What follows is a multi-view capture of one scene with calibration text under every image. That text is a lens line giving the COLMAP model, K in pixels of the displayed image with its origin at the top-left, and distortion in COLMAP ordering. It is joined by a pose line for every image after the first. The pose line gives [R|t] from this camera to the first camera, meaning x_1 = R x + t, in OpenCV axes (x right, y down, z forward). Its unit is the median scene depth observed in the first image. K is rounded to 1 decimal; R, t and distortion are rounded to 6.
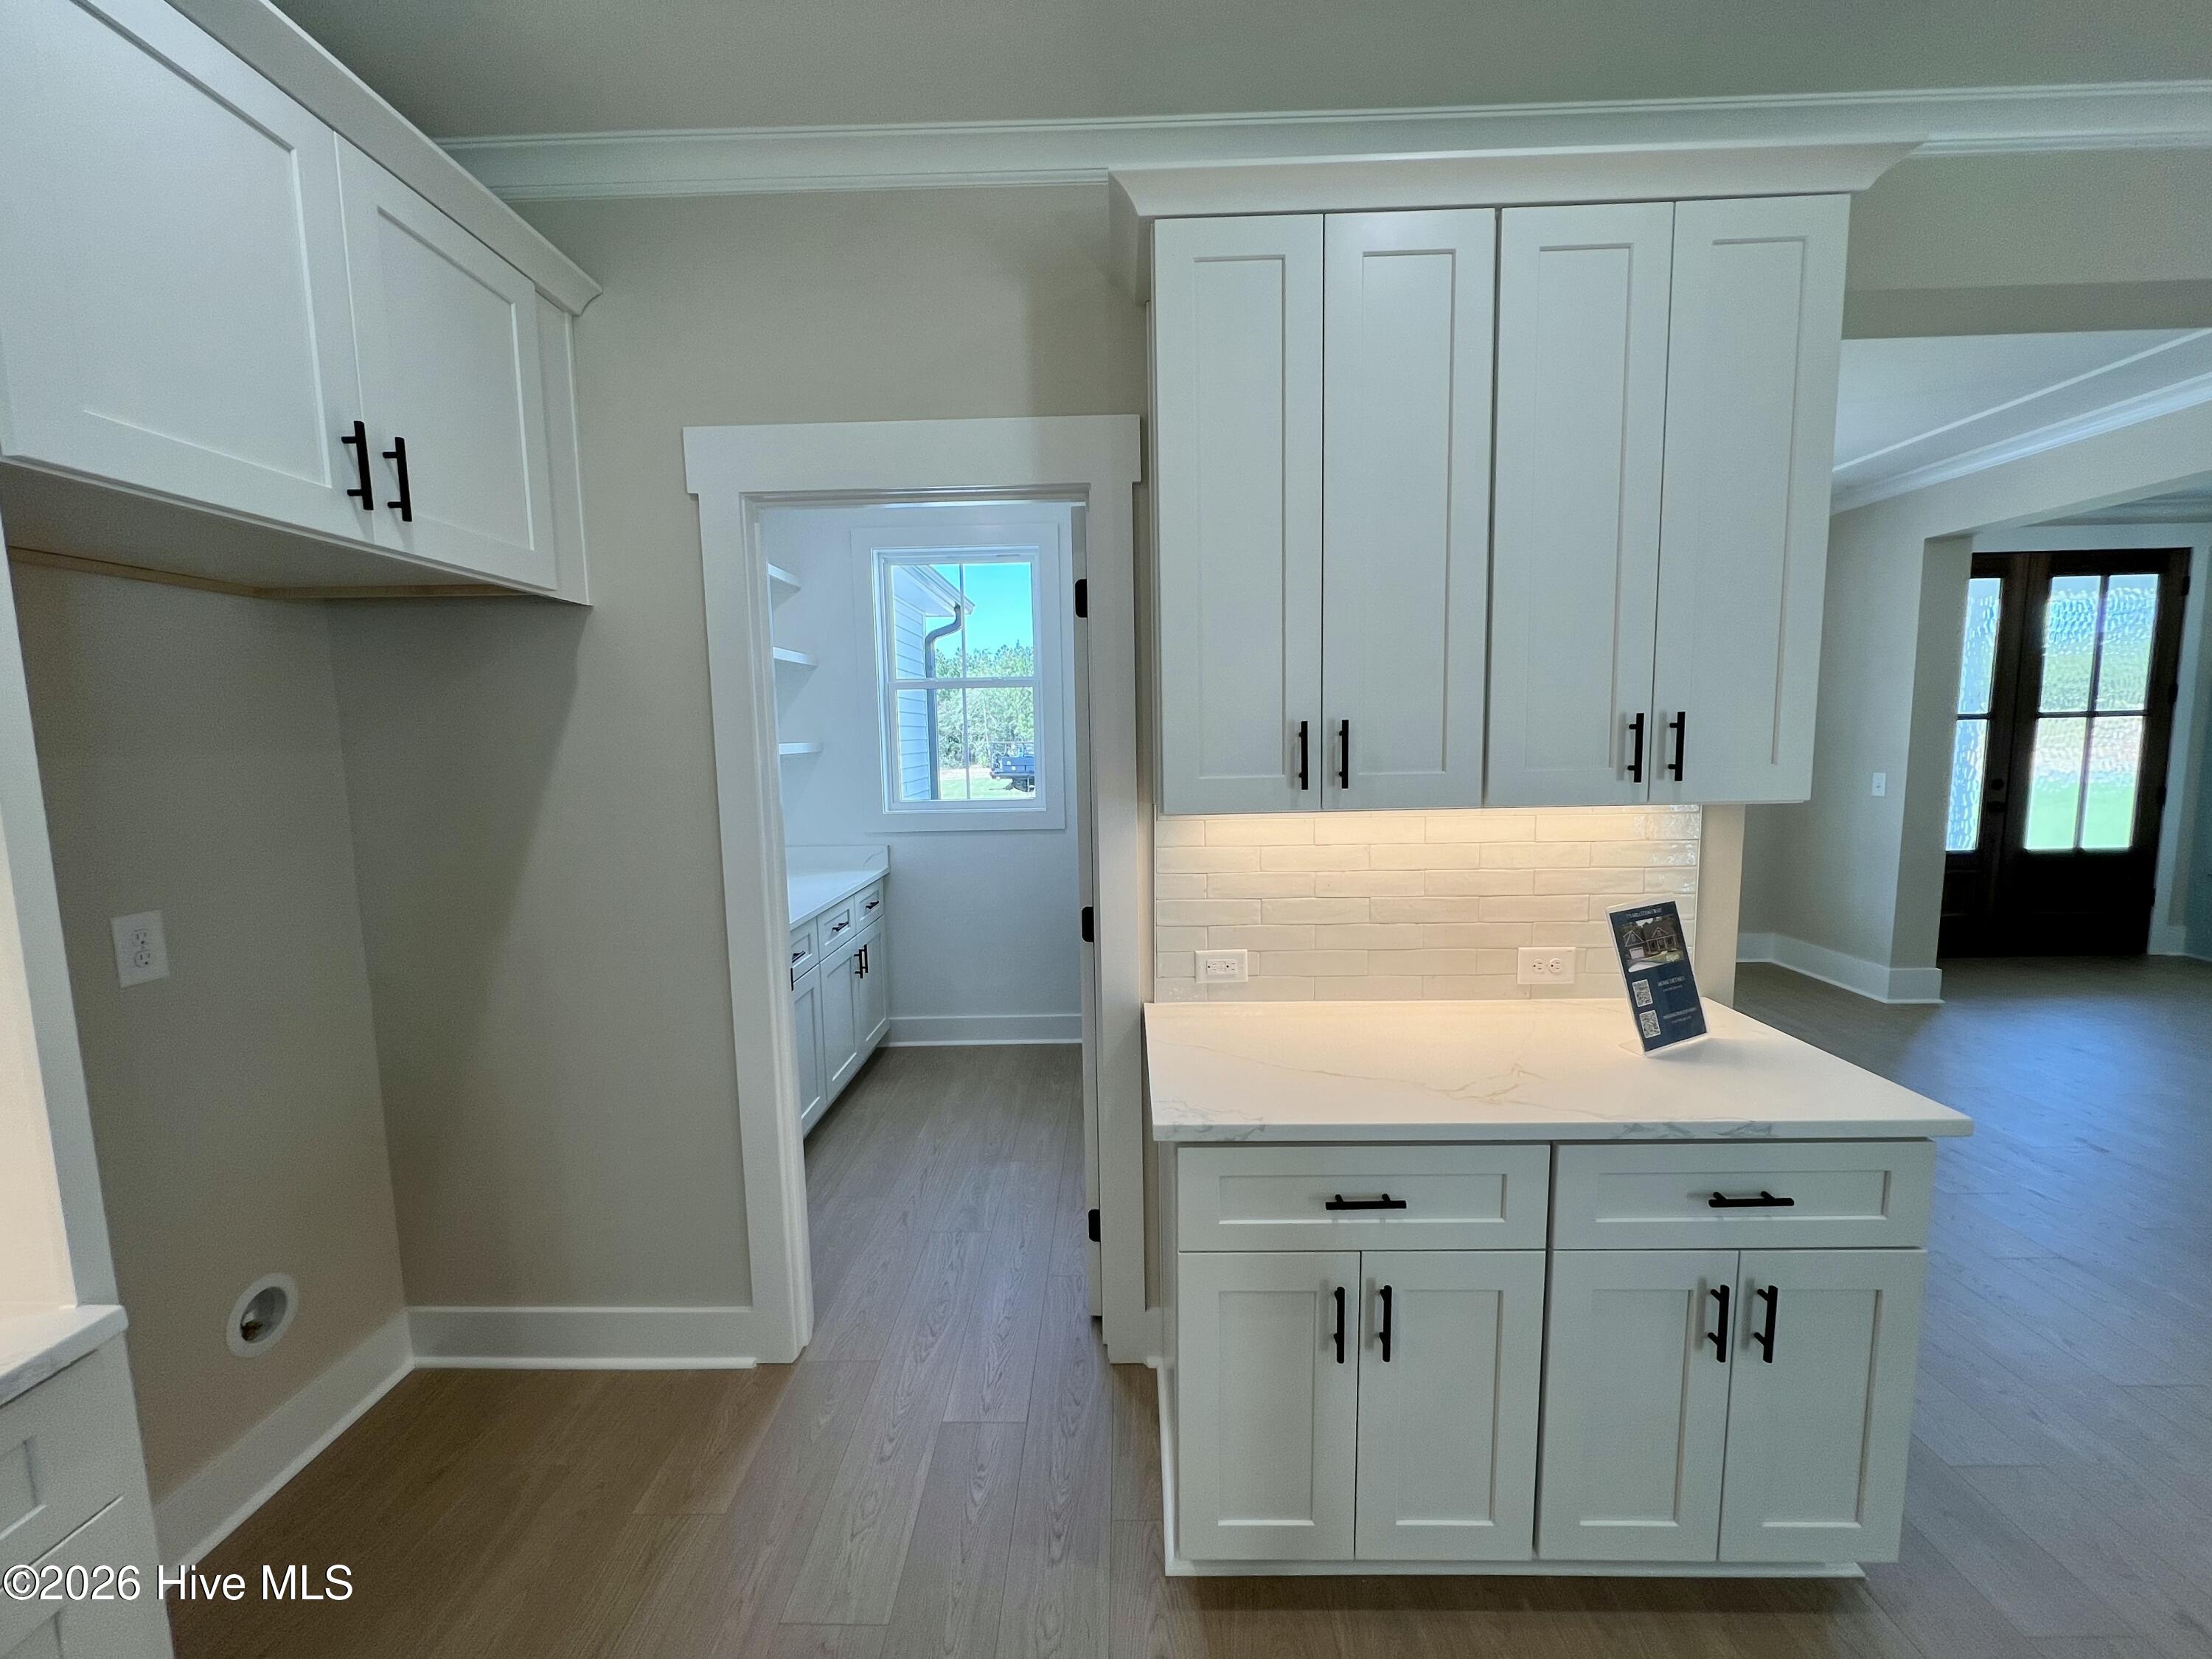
lens RADIAL K [[884.0, 0, 1107.3], [0, 884.0, 828.8], [0, 0, 1]] dist [-0.006935, 0.000177]
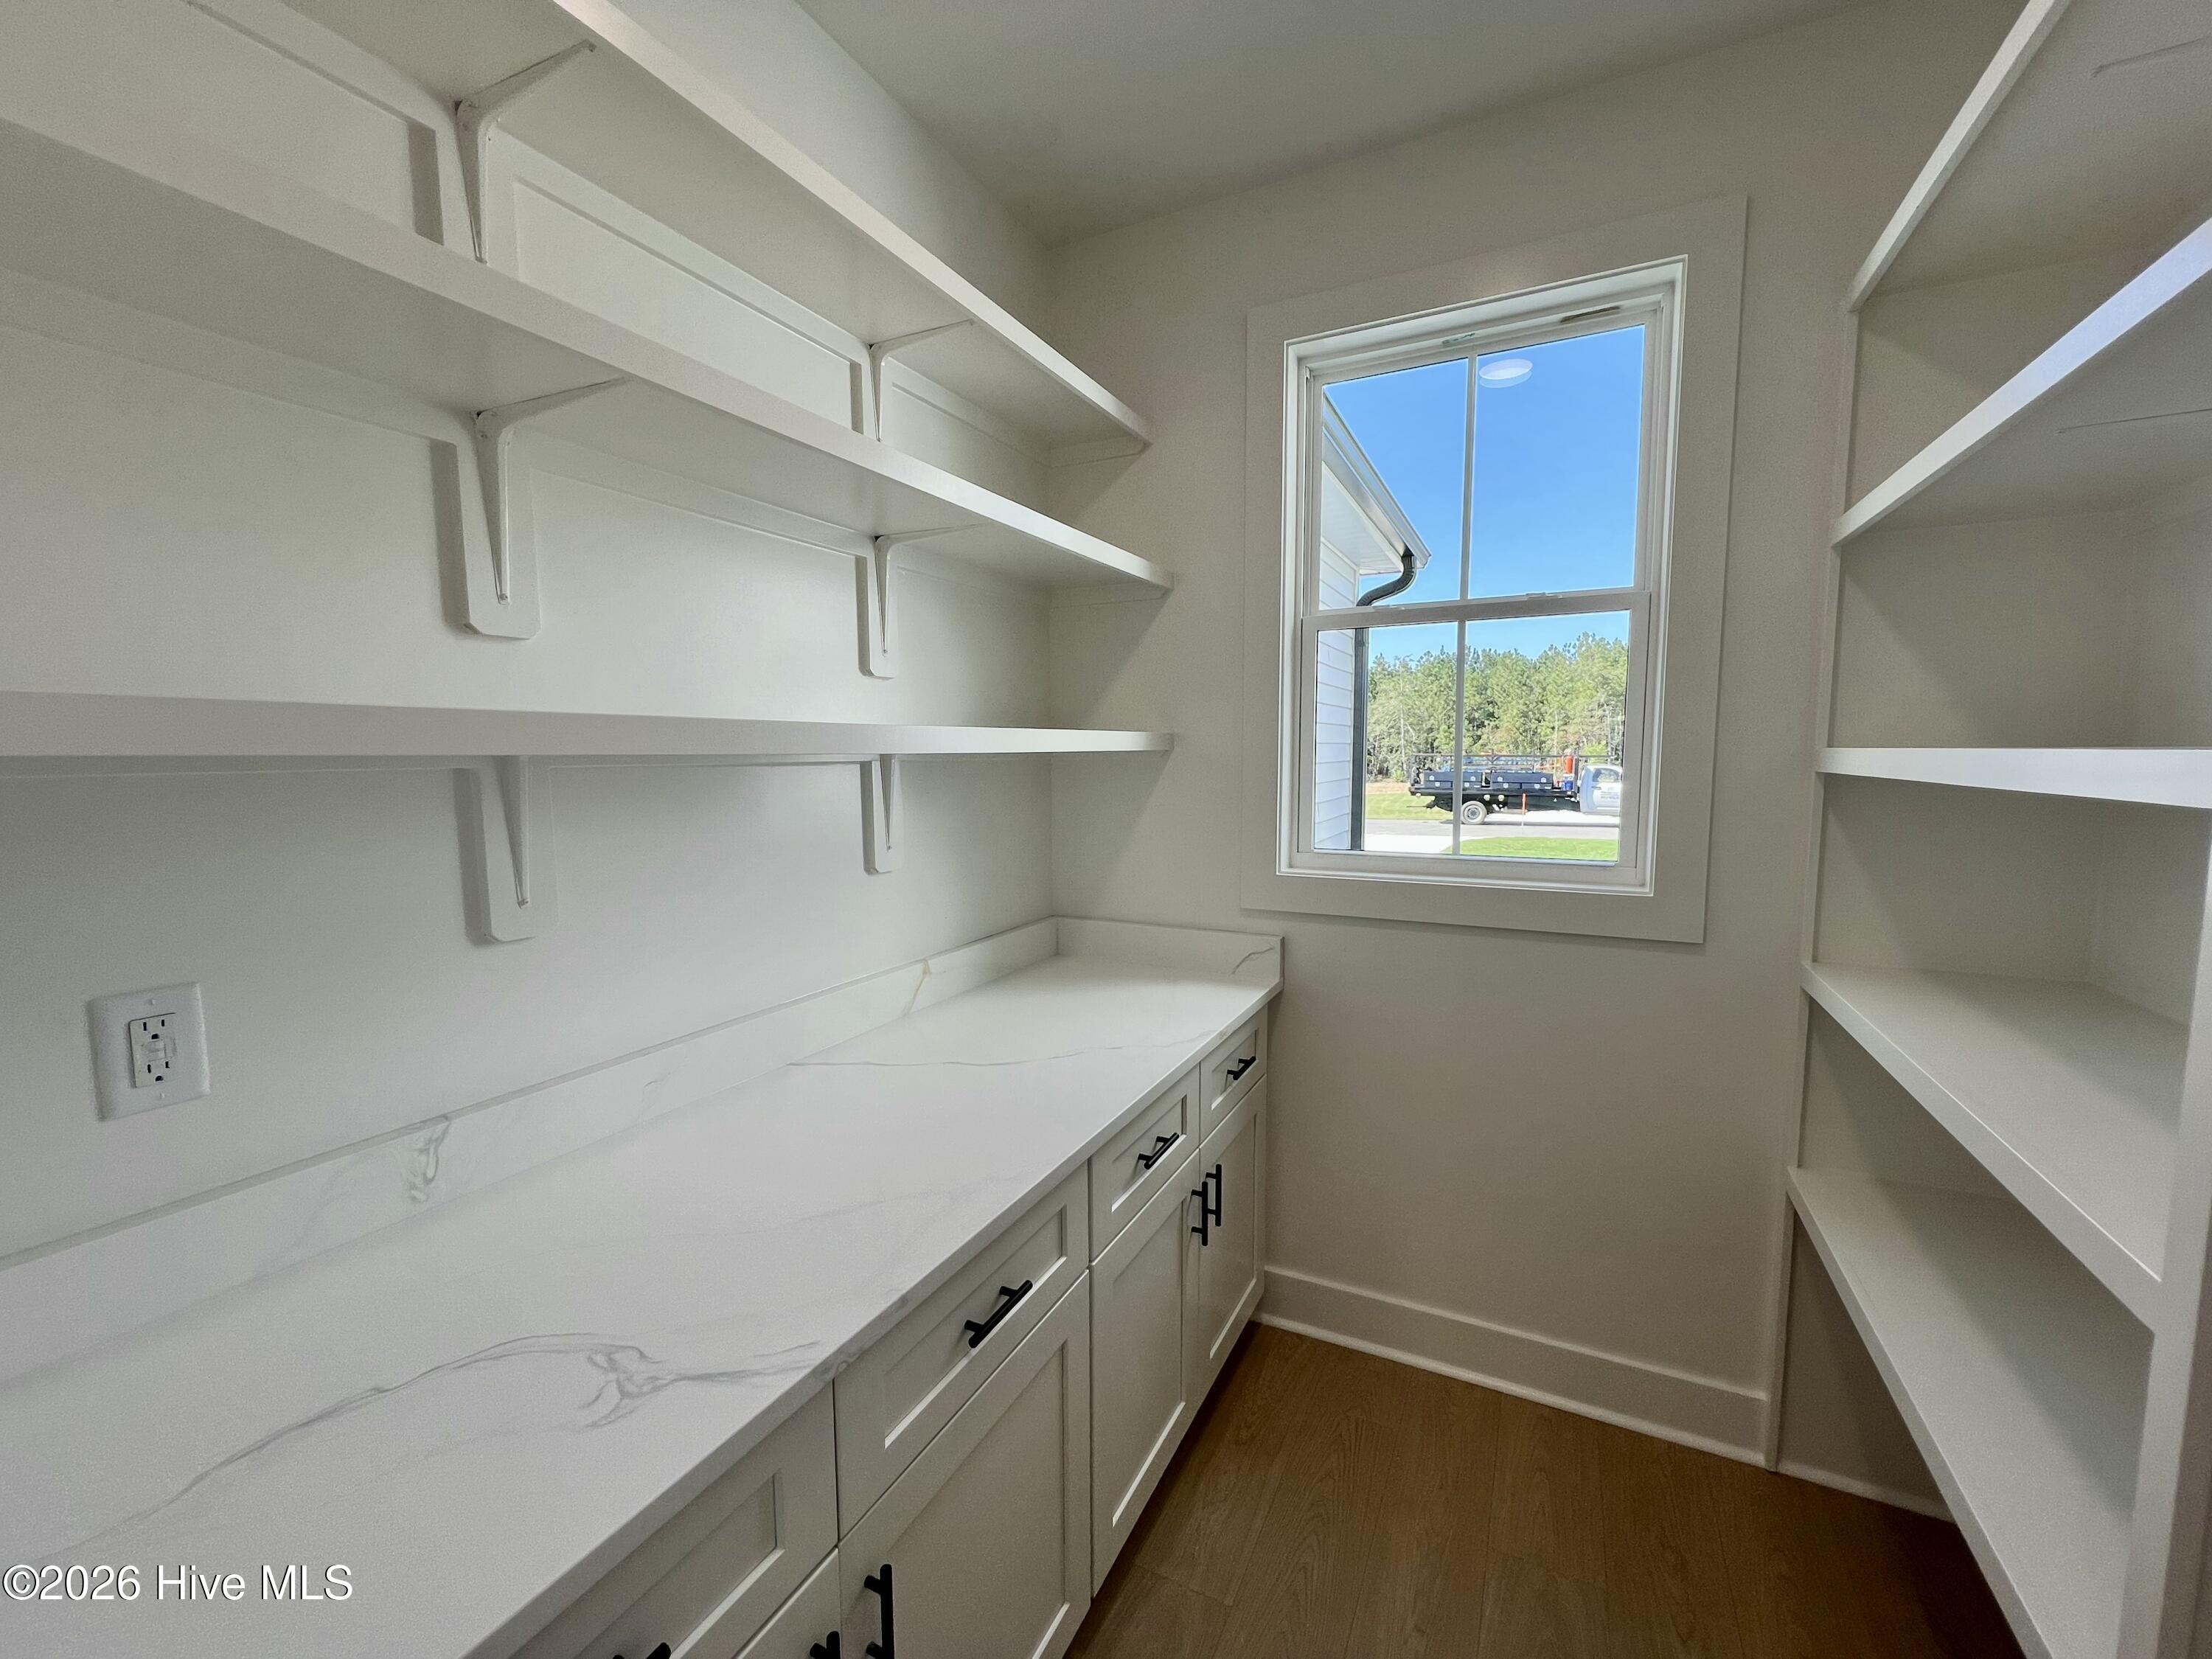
lens RADIAL K [[884.0, 0, 1096.6], [0, 884.0, 831.1], [0, 0, 1]] dist [-0.006935, 0.000177]
pose [[0.893580, 0.056770, -0.445299, -0.119067], [-0.061387, 0.998106, 0.004061, -0.036737], [0.444686, 0.023706, 0.895373, 0.487714]]
